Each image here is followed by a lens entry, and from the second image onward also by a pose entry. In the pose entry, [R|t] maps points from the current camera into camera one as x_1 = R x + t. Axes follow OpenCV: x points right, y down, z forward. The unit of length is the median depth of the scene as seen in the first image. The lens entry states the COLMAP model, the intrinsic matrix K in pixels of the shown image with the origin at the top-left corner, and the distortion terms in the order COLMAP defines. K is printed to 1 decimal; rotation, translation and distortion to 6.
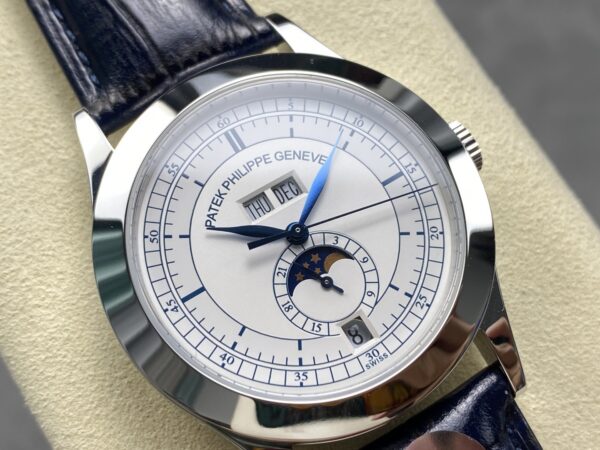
lens RADIAL K [[886.5, 0, 300.0], [0, 886.5, 225.0], [0, 0, 1]] dist [0.269416, -0.932565]
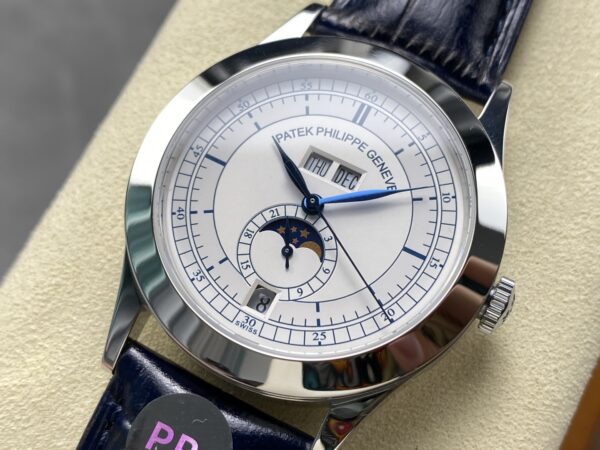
lens RADIAL K [[886.5, 0, 300.0], [0, 886.5, 225.0], [0, 0, 1]] dist [0.269416, -0.932565]
pose [[0.502519, 0.784052, -0.364330, 0.384315], [-0.798362, 0.582550, 0.152492, -0.122421], [0.331802, 0.214237, 0.918700, 0.026981]]
